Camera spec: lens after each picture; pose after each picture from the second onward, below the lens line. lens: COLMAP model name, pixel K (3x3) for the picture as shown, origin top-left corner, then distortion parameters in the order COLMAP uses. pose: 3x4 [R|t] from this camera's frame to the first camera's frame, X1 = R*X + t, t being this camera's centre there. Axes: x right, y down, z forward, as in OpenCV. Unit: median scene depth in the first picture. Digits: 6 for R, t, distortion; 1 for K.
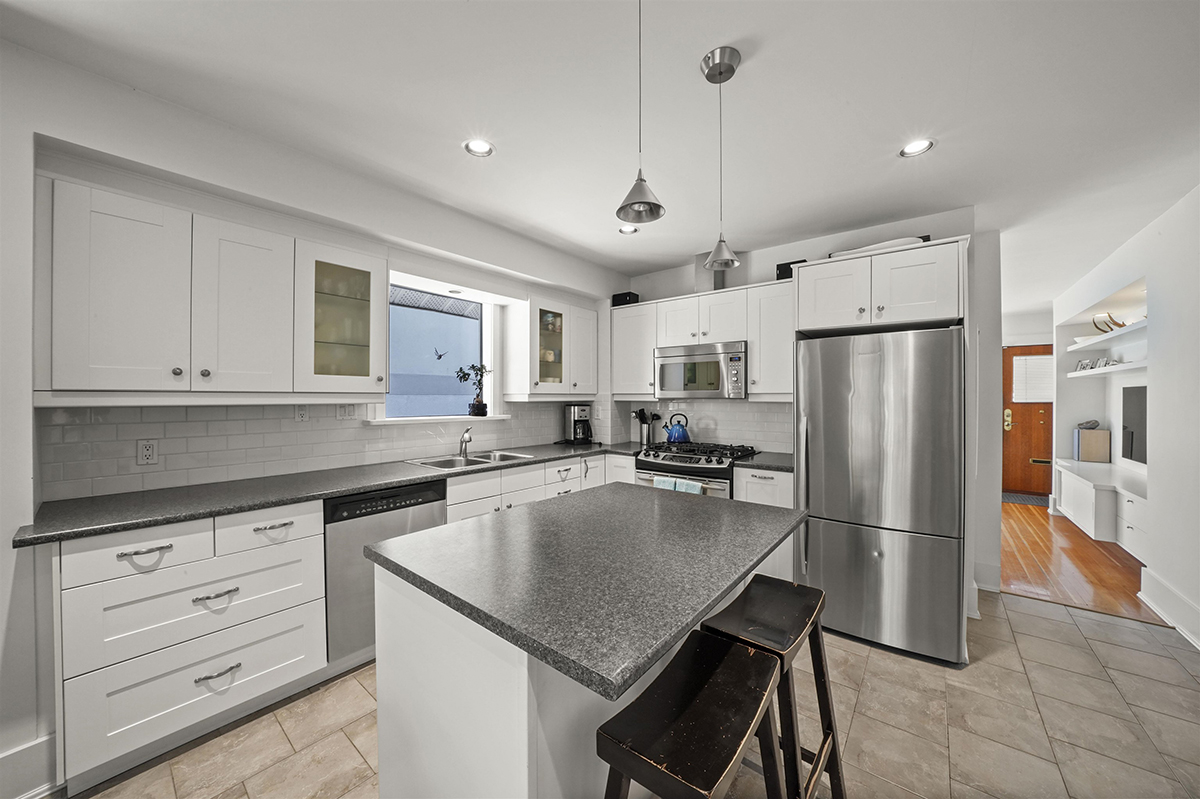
lens RADIAL K [[415.0, 0, 600.0], [0, 415.0, 399.5], [0, 0, 1]] dist [-0.017319, 0.000081]
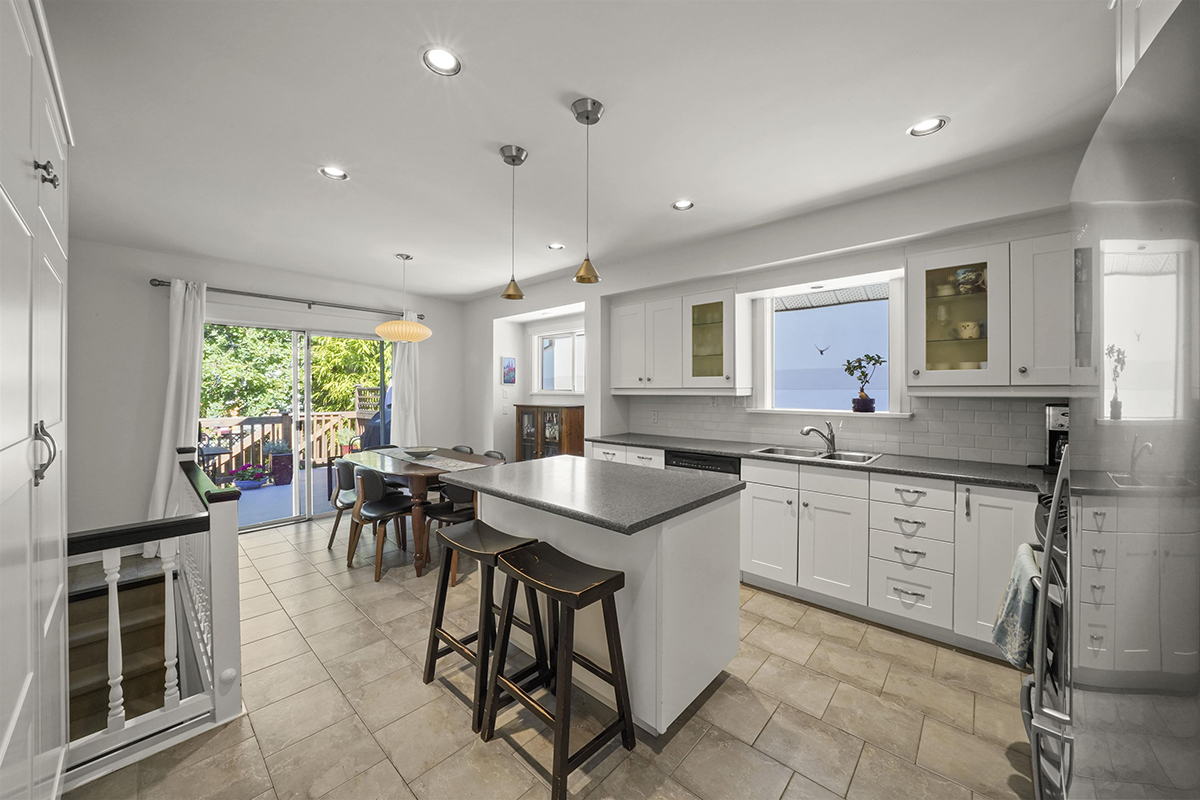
lens RADIAL K [[429.3, 0, 602.4], [0, 429.3, 392.2], [0, 0, 1]] dist [-0.019204, -0.000031]
pose [[-0.049288, 0.001005, -0.998784, 0.645599], [-0.005254, 0.999985, 0.001265, -0.000979], [0.998771, 0.005310, -0.049282, 0.469640]]
